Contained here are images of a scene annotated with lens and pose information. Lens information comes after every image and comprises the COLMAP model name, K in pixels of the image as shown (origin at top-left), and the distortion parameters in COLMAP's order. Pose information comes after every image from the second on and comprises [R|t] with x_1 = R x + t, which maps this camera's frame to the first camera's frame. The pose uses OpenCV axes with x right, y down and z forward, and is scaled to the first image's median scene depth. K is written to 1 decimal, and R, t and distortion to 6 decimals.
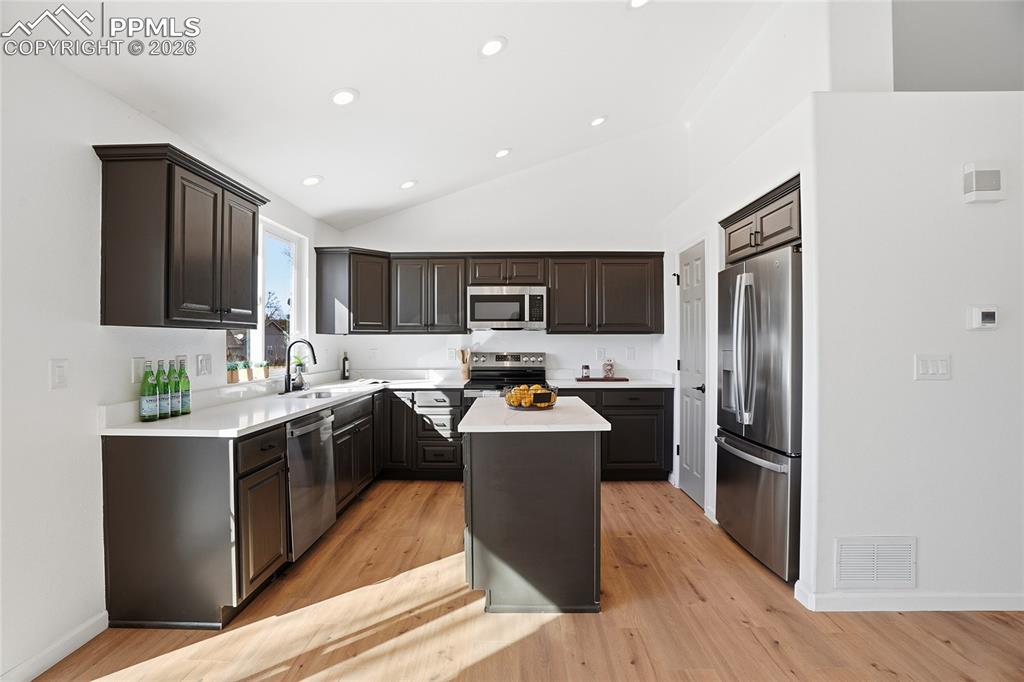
lens RADIAL K [[481.4, 0, 512.0], [0, 481.4, 341.0], [0, 0, 1]] dist [-0.074432, 0.033031]
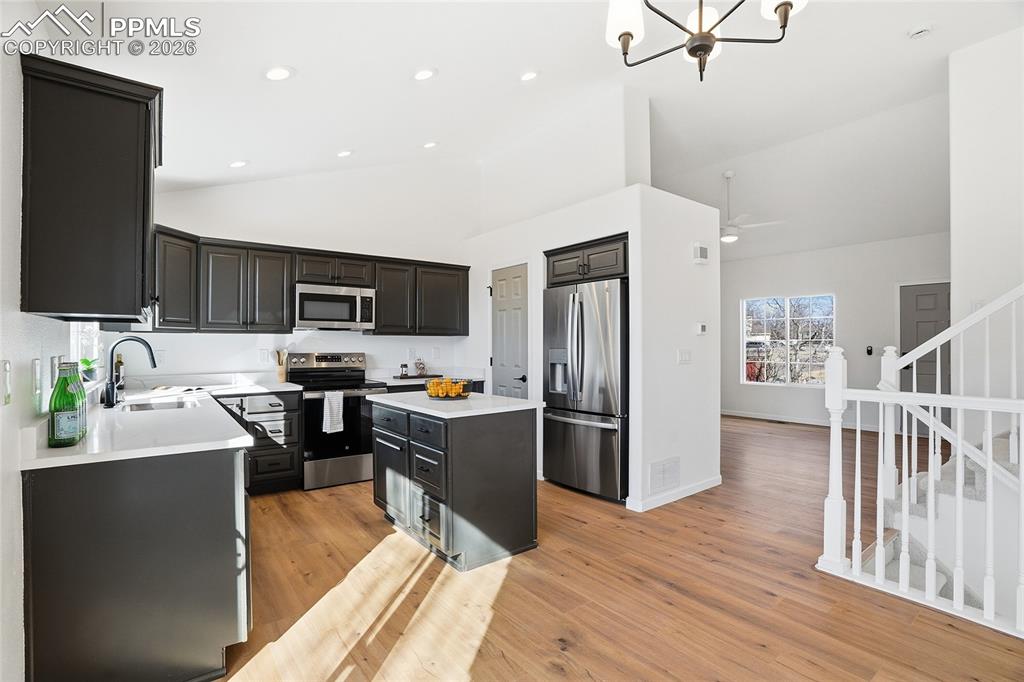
lens RADIAL K [[481.4, 0, 512.0], [0, 481.4, 341.0], [0, 0, 1]] dist [-0.074432, 0.033031]
pose [[0.784704, 0.005852, 0.619843, -0.355125], [-0.001443, 0.999970, -0.007615, 0.006877], [-0.619869, 0.005082, 0.784689, 0.001770]]
